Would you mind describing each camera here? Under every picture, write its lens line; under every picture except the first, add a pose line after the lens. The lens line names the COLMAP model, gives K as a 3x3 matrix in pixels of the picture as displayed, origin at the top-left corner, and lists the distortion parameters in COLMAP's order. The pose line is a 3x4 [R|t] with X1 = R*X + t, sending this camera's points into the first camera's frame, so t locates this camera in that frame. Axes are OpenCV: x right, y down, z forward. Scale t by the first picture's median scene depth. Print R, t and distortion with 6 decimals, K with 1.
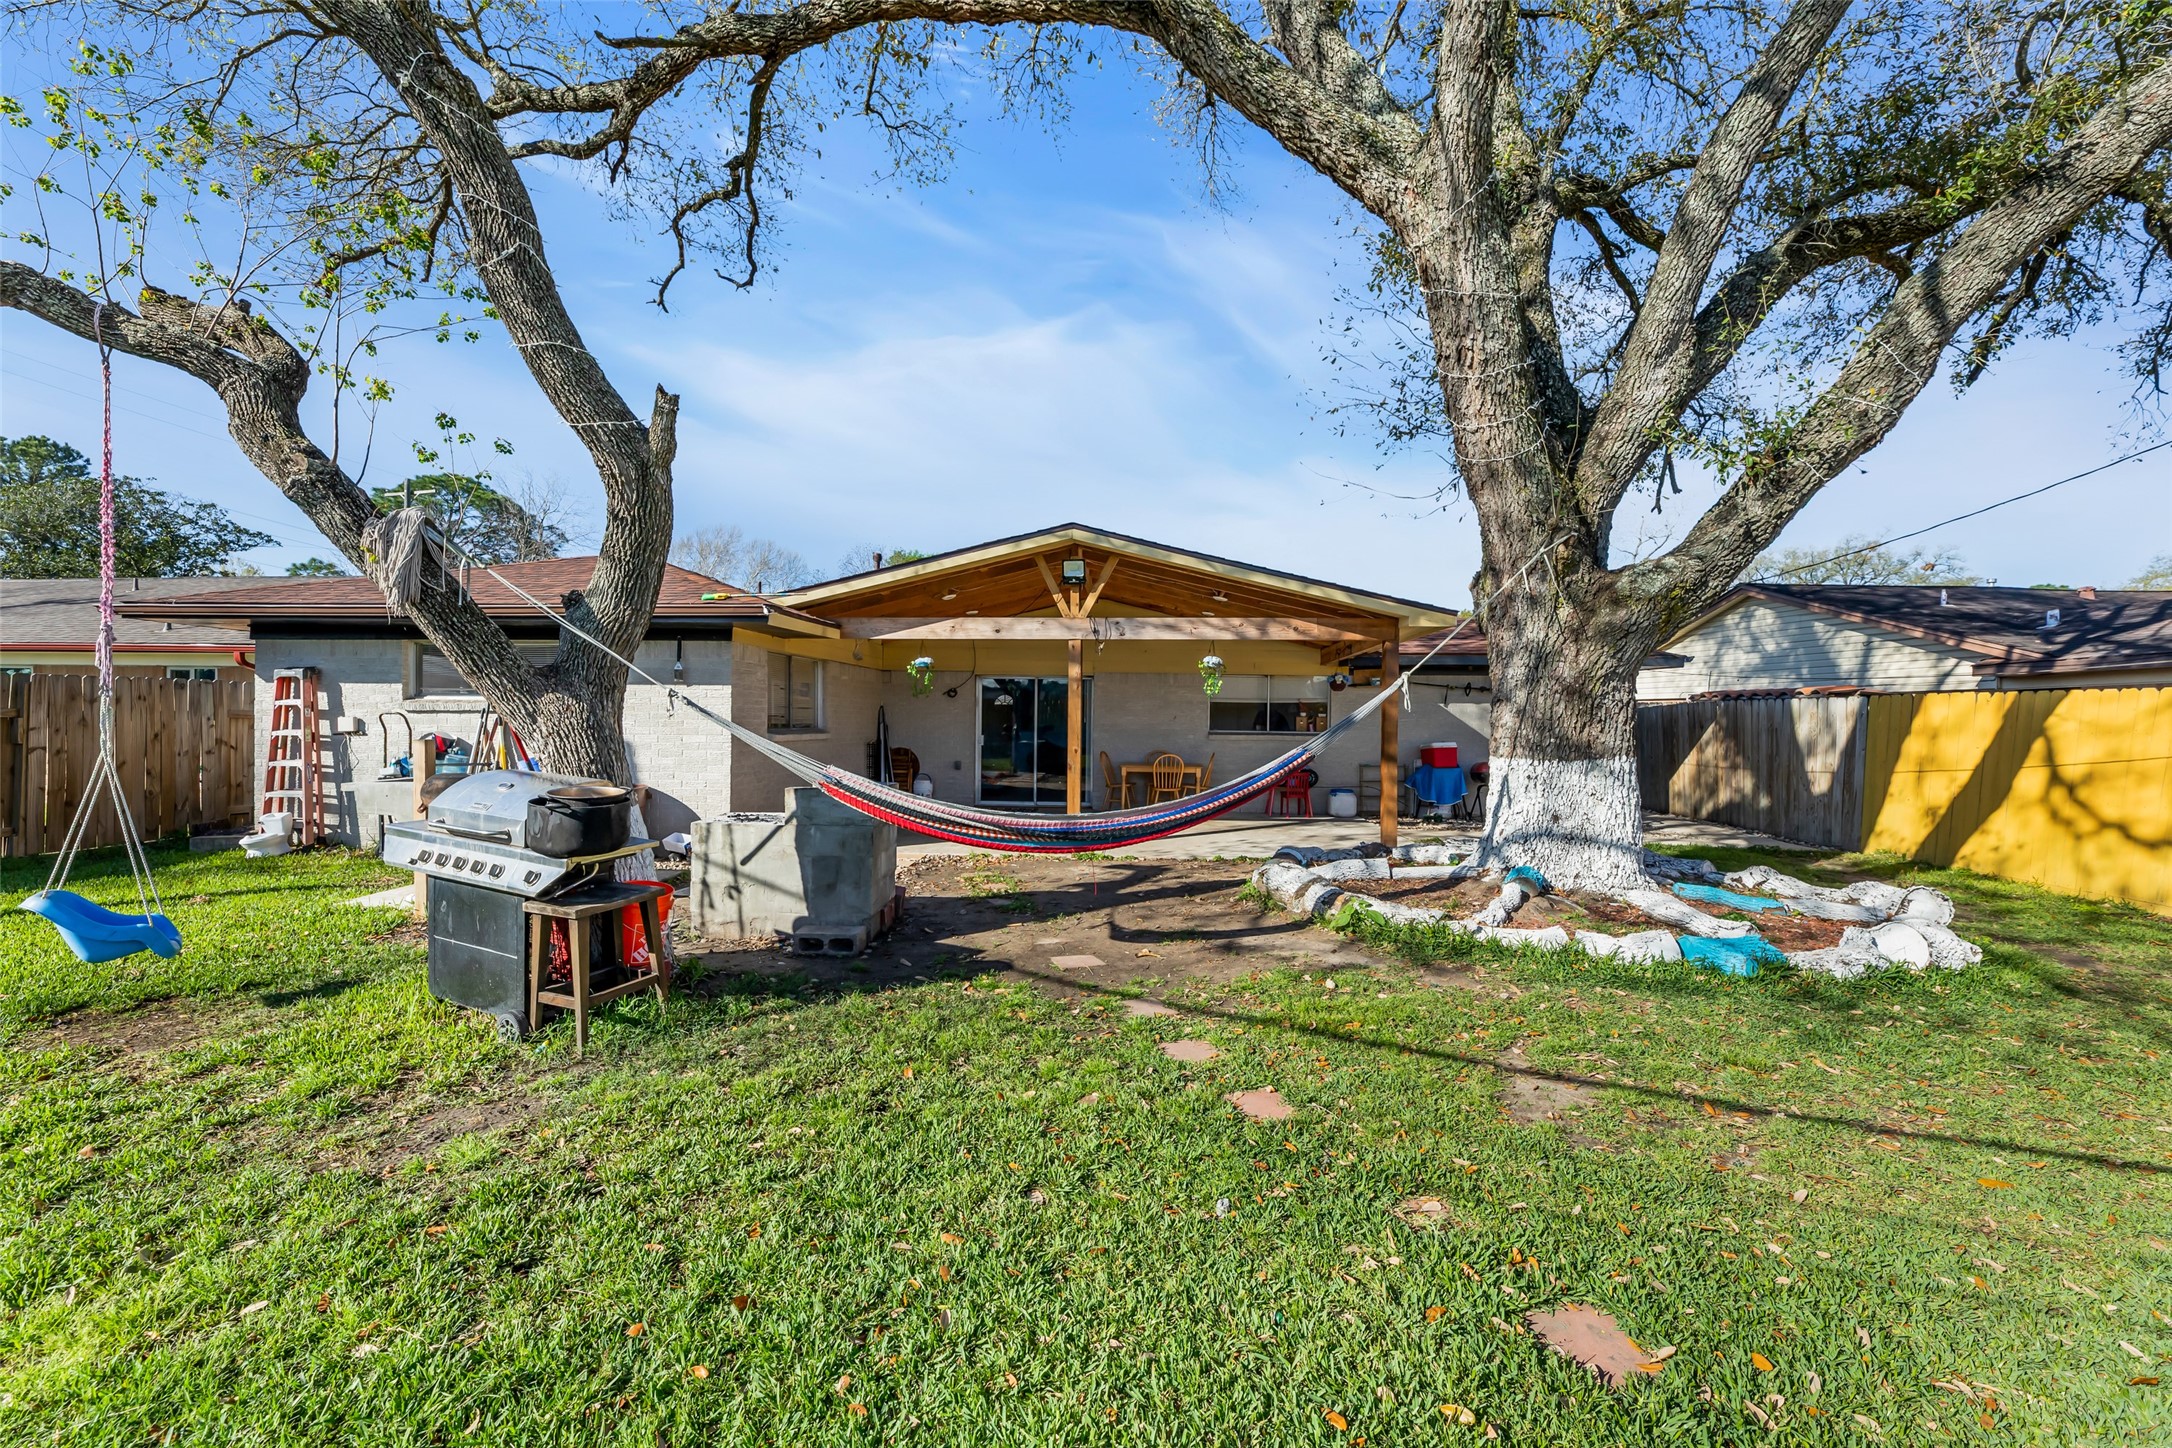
lens RADIAL K [[875.4, 0, 1082.0], [0, 875.4, 716.3], [0, 0, 1]] dist [0.001634, 0.000303]
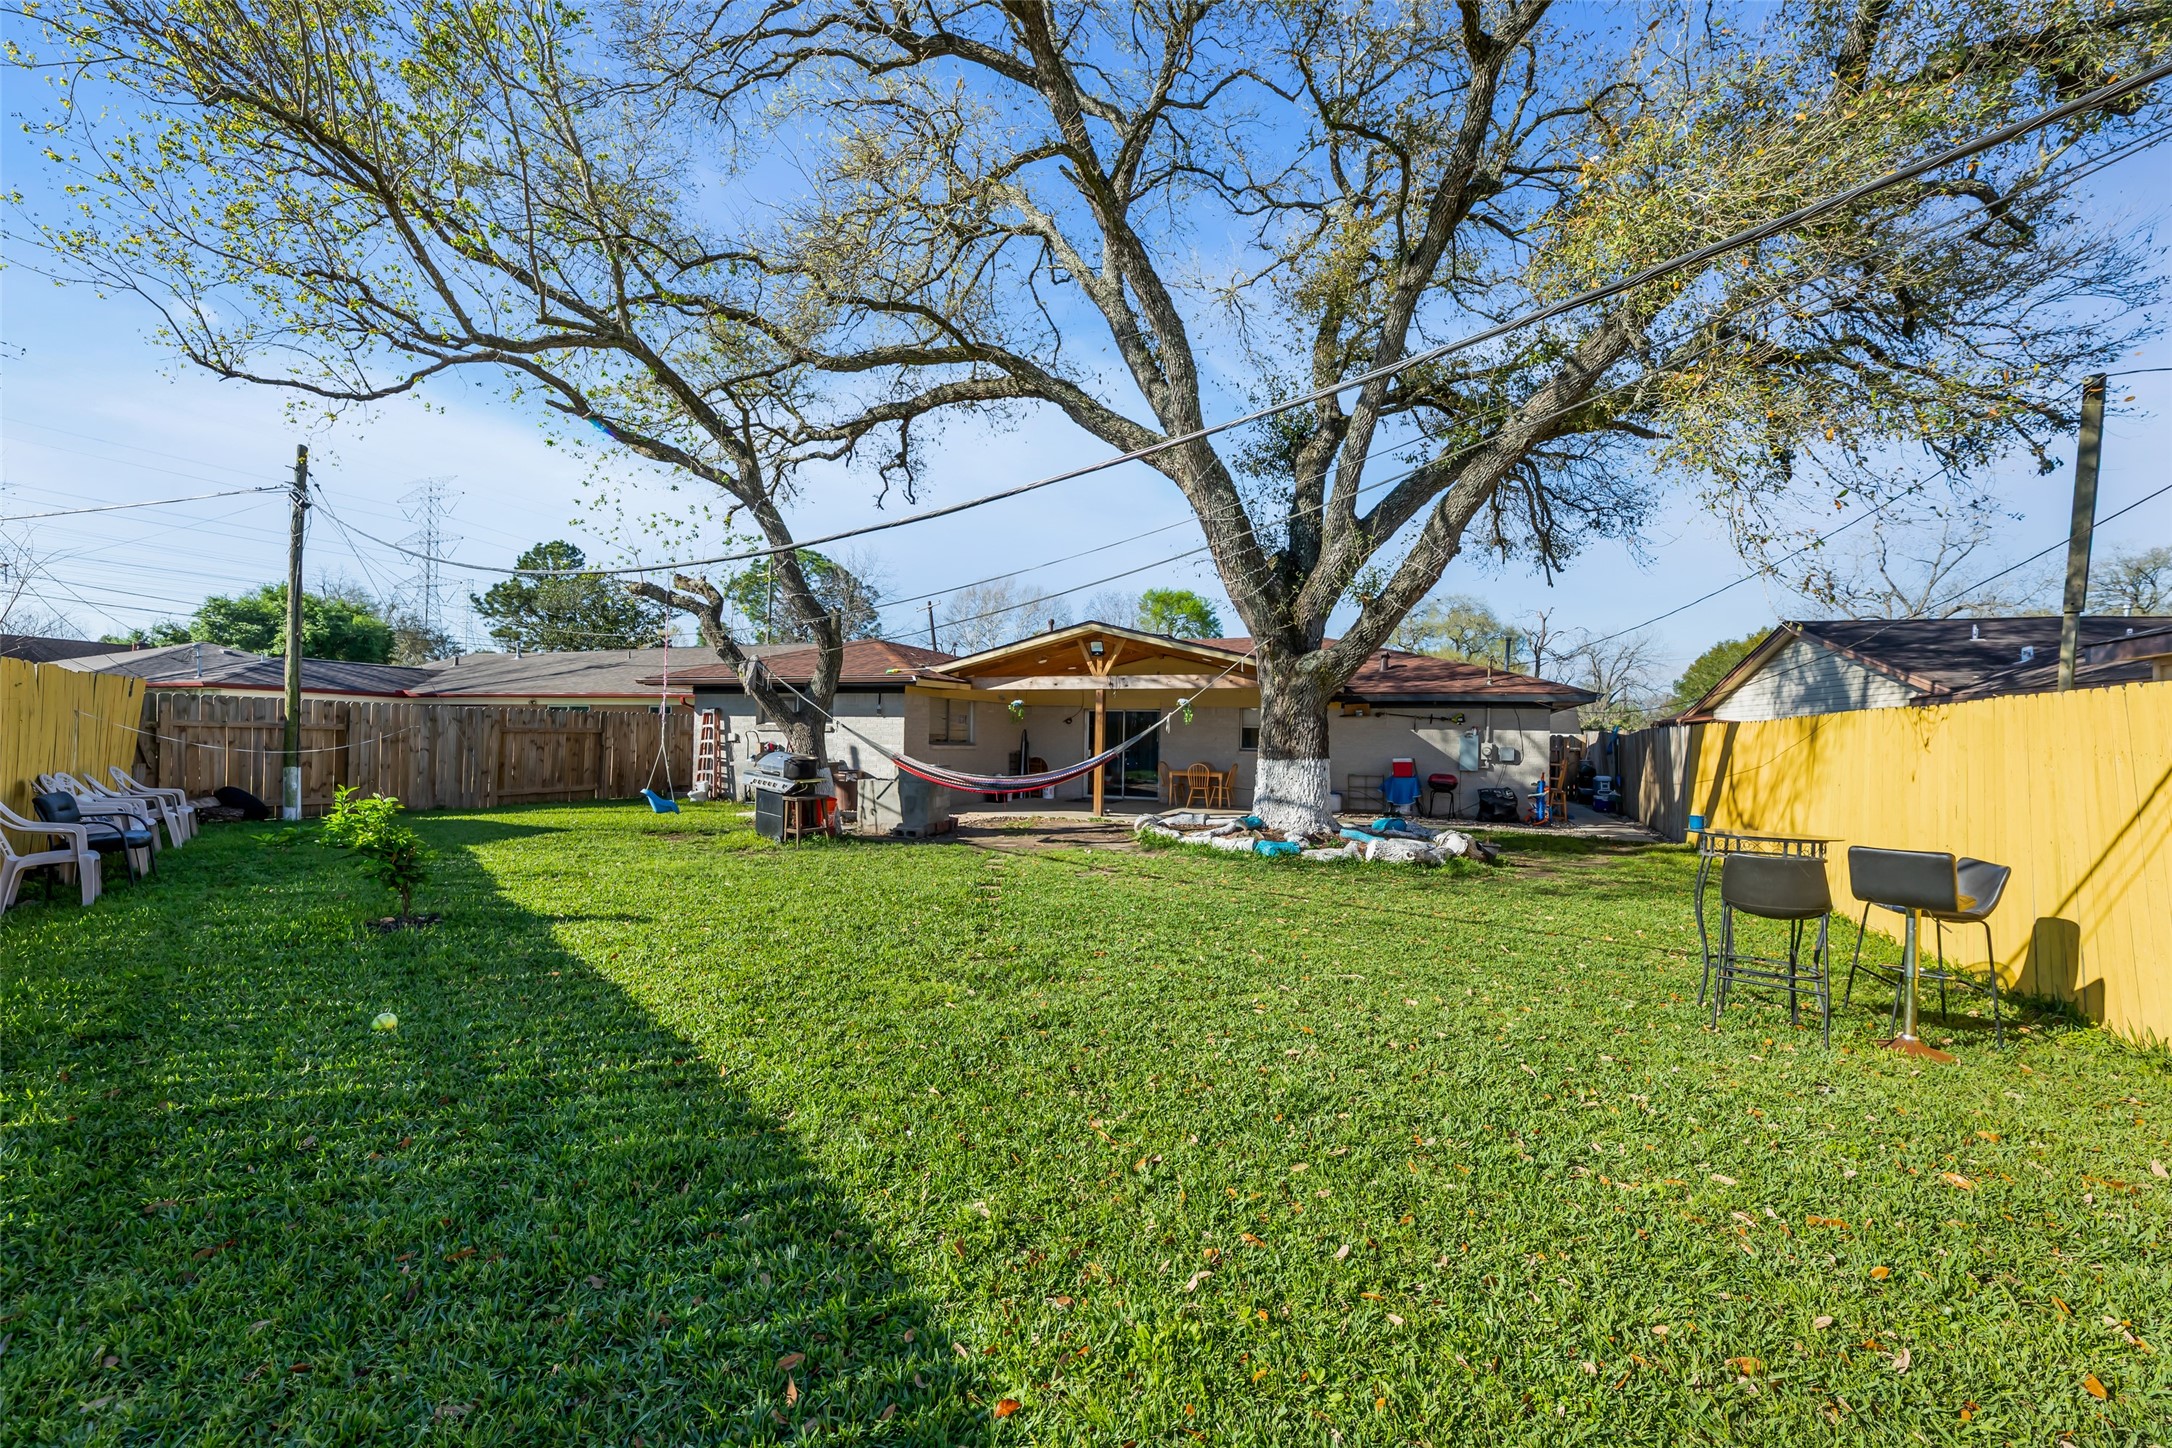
lens RADIAL K [[875.4, 0, 1082.0], [0, 875.4, 716.3], [0, 0, 1]] dist [0.001634, 0.000303]
pose [[0.950296, -0.000301, -0.311348, 0.522845], [-0.008787, 0.999575, -0.027784, 0.010256], [0.311224, 0.029139, 0.949890, -0.627505]]
